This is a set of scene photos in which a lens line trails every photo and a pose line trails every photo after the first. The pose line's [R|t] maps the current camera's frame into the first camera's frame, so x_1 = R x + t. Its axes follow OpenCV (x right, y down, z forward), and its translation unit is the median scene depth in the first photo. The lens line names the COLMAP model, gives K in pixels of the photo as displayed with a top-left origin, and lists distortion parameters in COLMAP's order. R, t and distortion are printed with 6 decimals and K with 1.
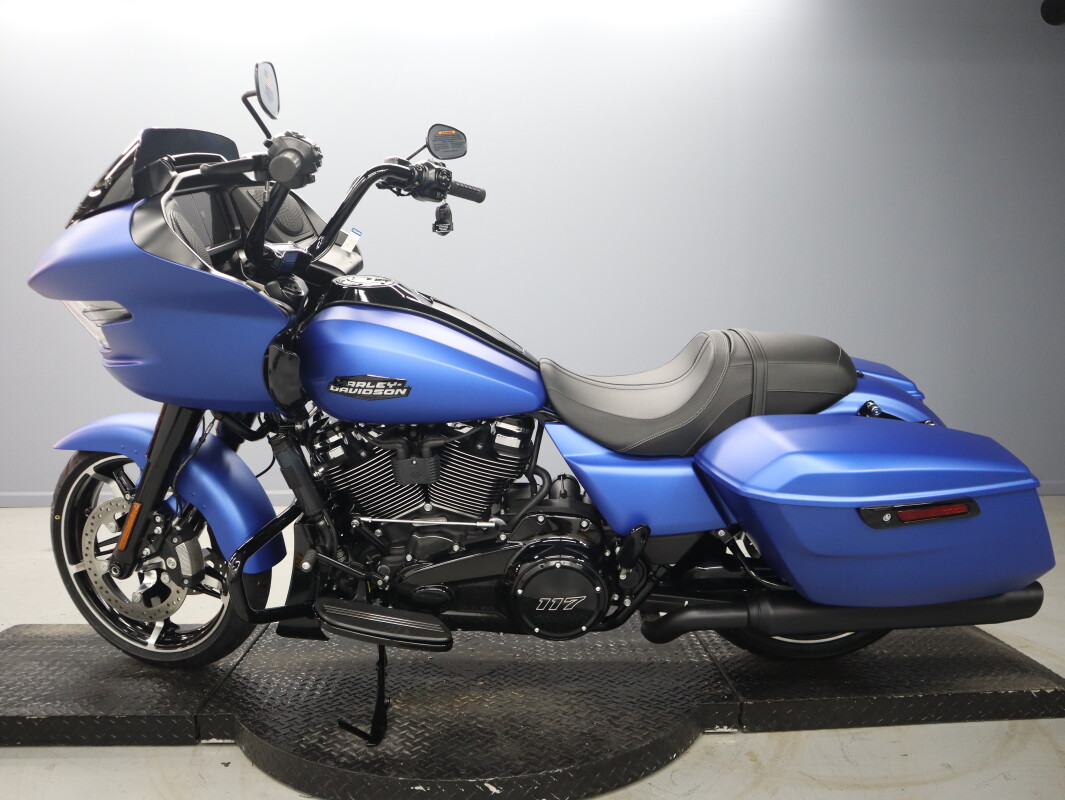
lens RADIAL K [[840.6, 0, 531.5], [0, 840.6, 398.8], [0, 0, 1]] dist [-0.115875, 0.073055]
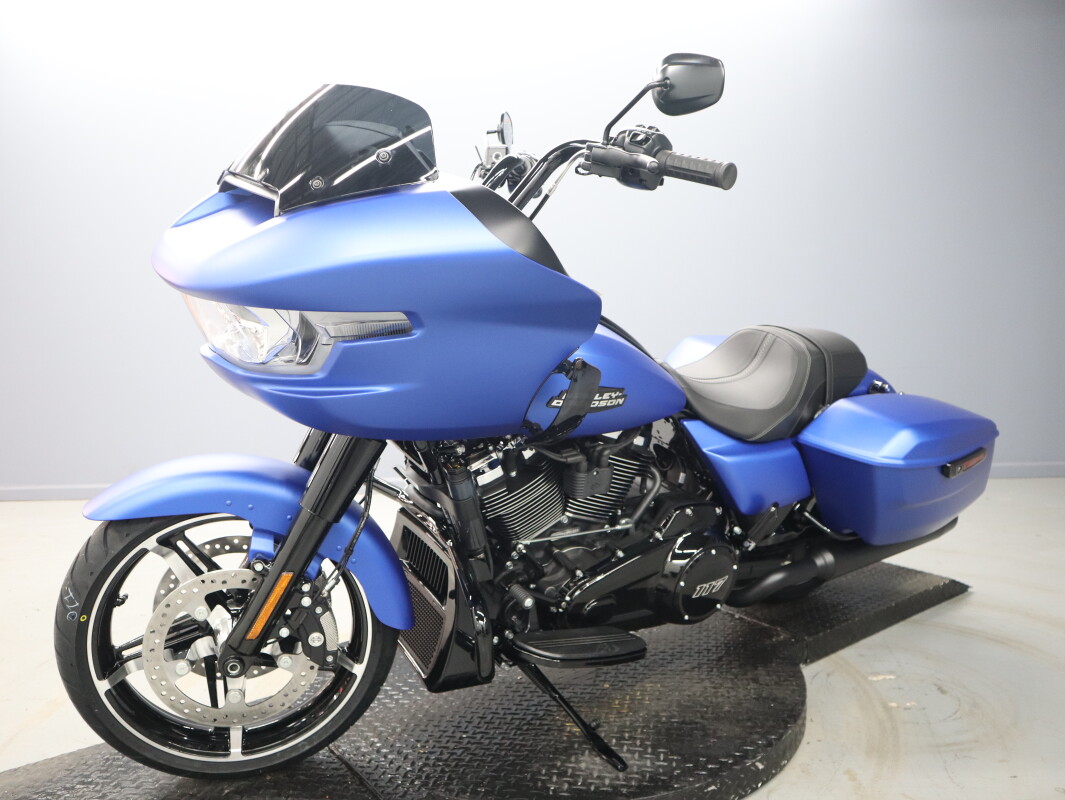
lens RADIAL K [[840.6, 0, 535.0], [0, 840.6, 400.8], [0, 0, 1]] dist [-0.115875, 0.073055]
pose [[0.831592, -0.075430, 0.550241, -0.703736], [0.059500, 0.997132, 0.046769, -0.054931], [-0.552191, -0.006154, 0.833695, 0.230696]]
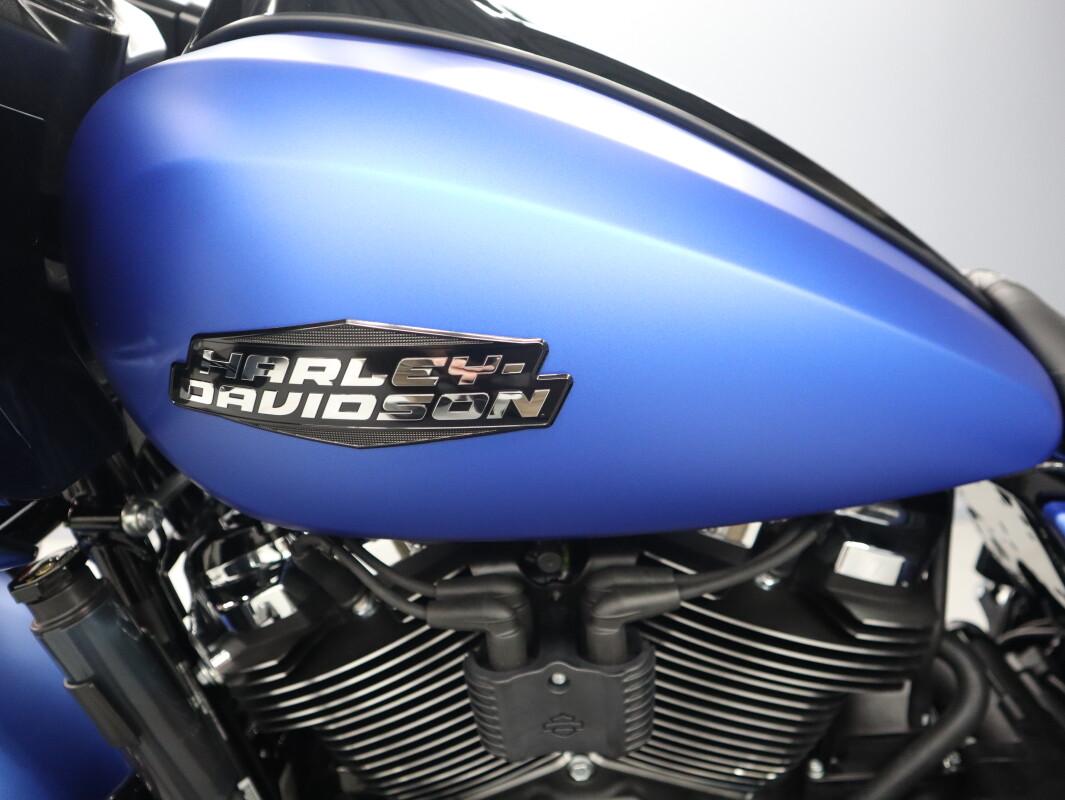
lens RADIAL K [[840.6, 0, 531.0], [0, 840.6, 404.1], [0, 0, 1]] dist [-0.115875, 0.073055]
pose [[0.998910, -0.014834, -0.044255, -0.132874], [0.016138, 0.999442, 0.029252, -0.012933], [0.043796, -0.029935, 0.998592, 0.738677]]
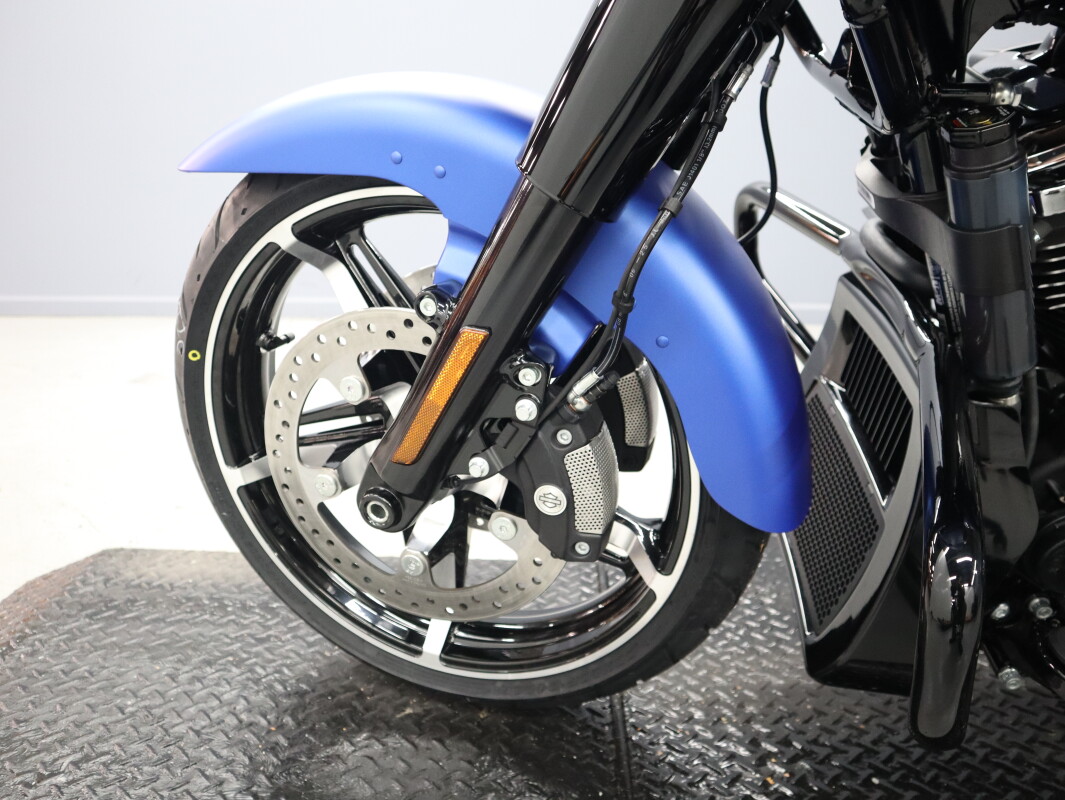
lens RADIAL K [[840.6, 0, 529.5], [0, 840.6, 396.2], [0, 0, 1]] dist [-0.115875, 0.073055]
pose [[0.997742, 0.035206, -0.057204, -0.441462], [-0.021767, 0.975144, 0.220502, 0.081234], [0.063545, -0.218759, 0.973708, 0.683897]]
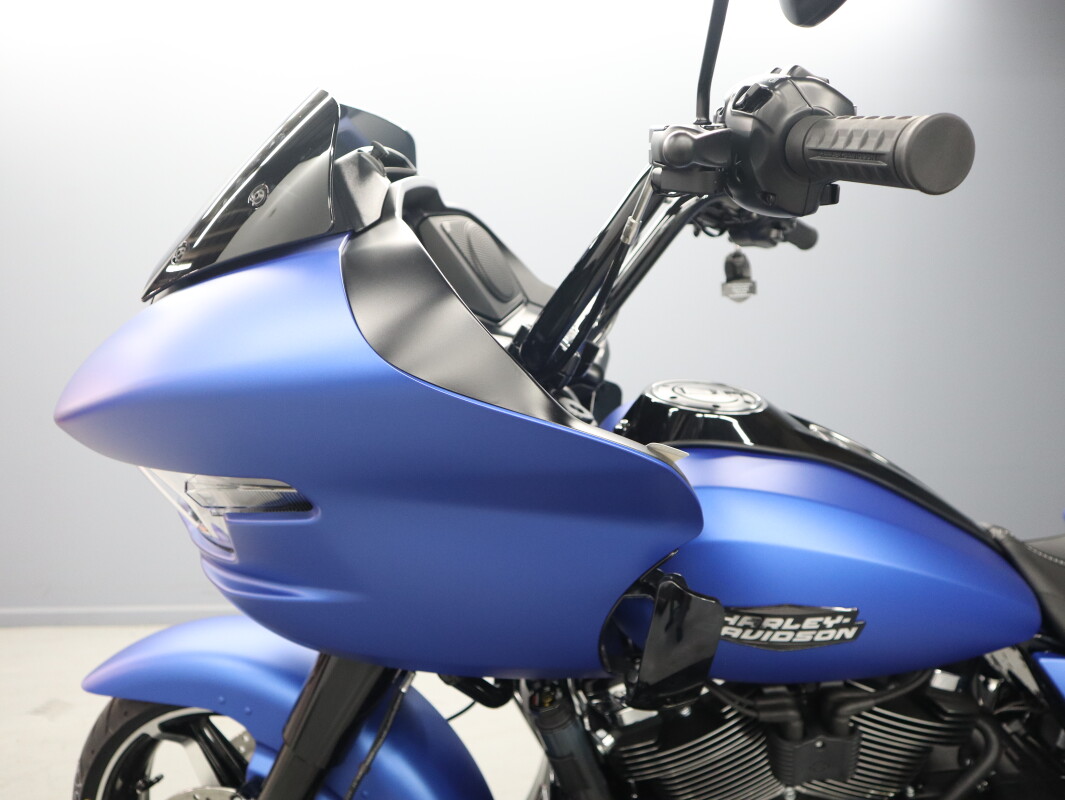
lens RADIAL K [[840.6, 0, 532.6], [0, 840.6, 400.3], [0, 0, 1]] dist [-0.115875, 0.073055]
pose [[0.999450, -0.006423, 0.032522, -0.326778], [0.007955, 0.998854, -0.047191, -0.114112], [-0.032182, 0.047424, 0.998356, 0.473463]]
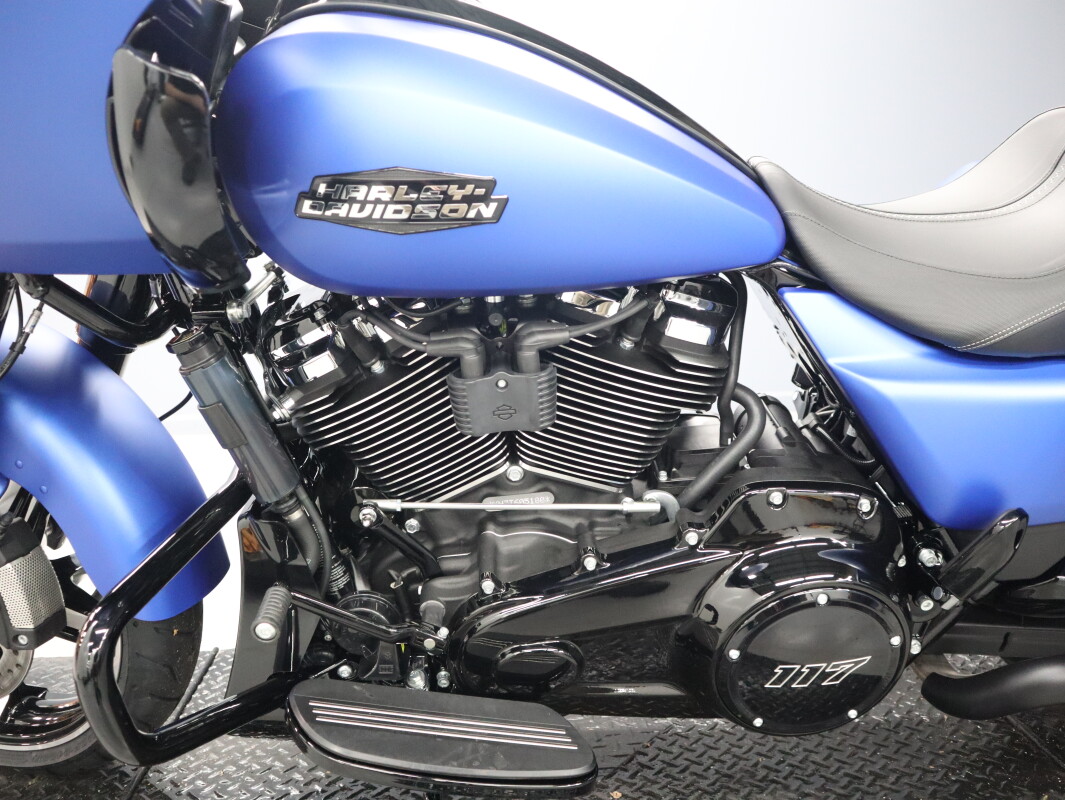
lens RADIAL K [[840.6, 0, 533.6], [0, 840.6, 403.1], [0, 0, 1]] dist [-0.115875, 0.073055]
pose [[0.998956, -0.025277, 0.038050, -0.137020], [0.020533, 0.992528, 0.120273, 0.032324], [-0.040806, -0.119366, 0.992011, 0.547327]]
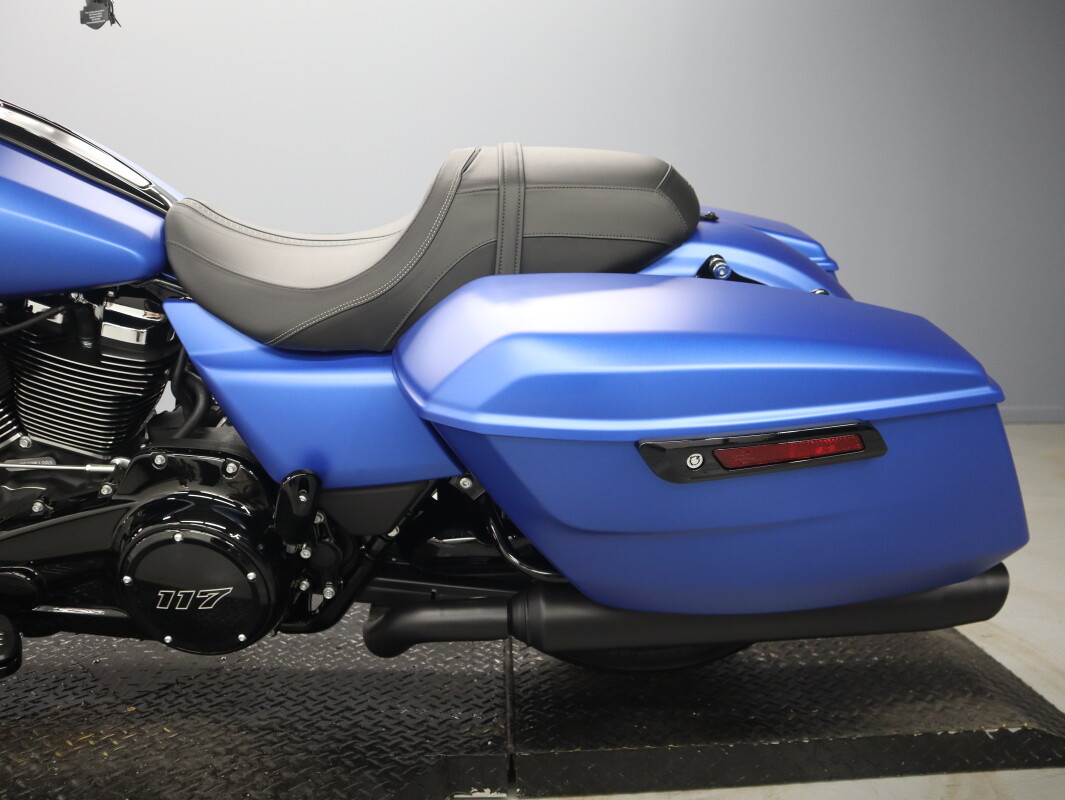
lens RADIAL K [[840.6, 0, 530.6], [0, 840.6, 402.2], [0, 0, 1]] dist [-0.115875, 0.073055]
pose [[0.999961, -0.008207, 0.003148, 0.272145], [0.007909, 0.996321, 0.085332, 0.052568], [-0.003837, -0.085303, 0.996348, 0.406253]]
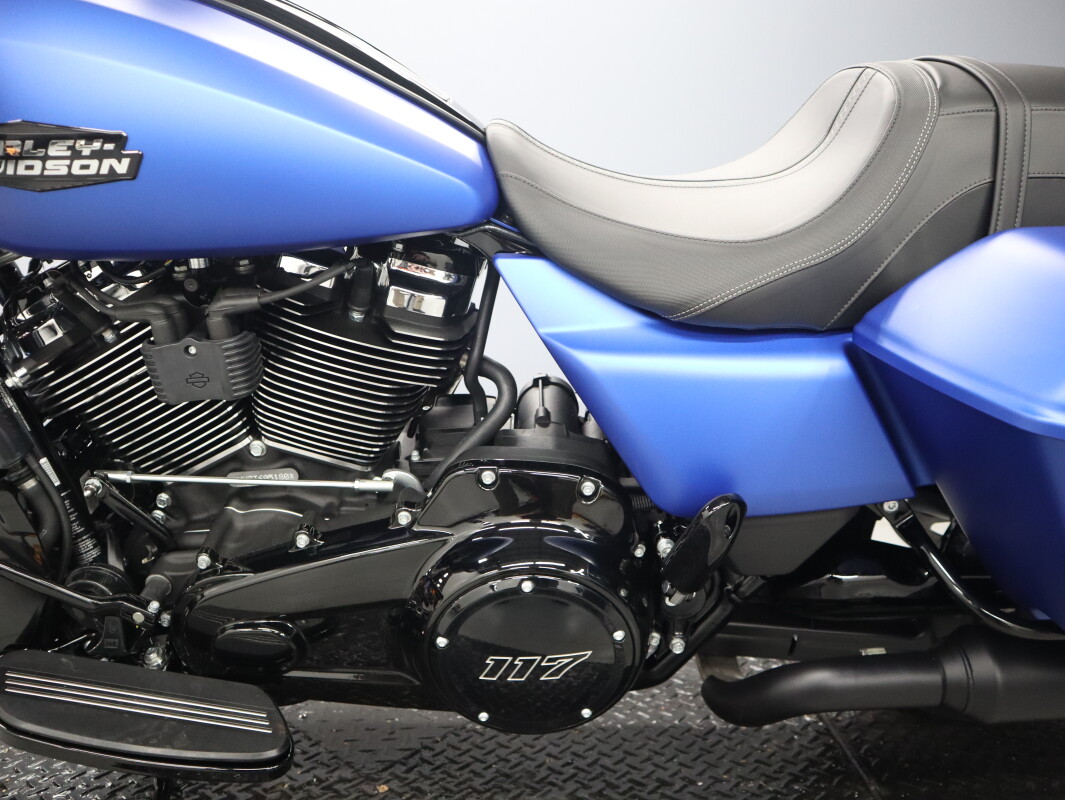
lens RADIAL K [[840.6, 0, 532.9], [0, 840.6, 399.3], [0, 0, 1]] dist [-0.115875, 0.073055]
pose [[0.999960, -0.006739, 0.005950, 0.031534], [0.006039, 0.993832, 0.110732, 0.053539], [-0.006660, -0.110692, 0.993832, 0.562269]]
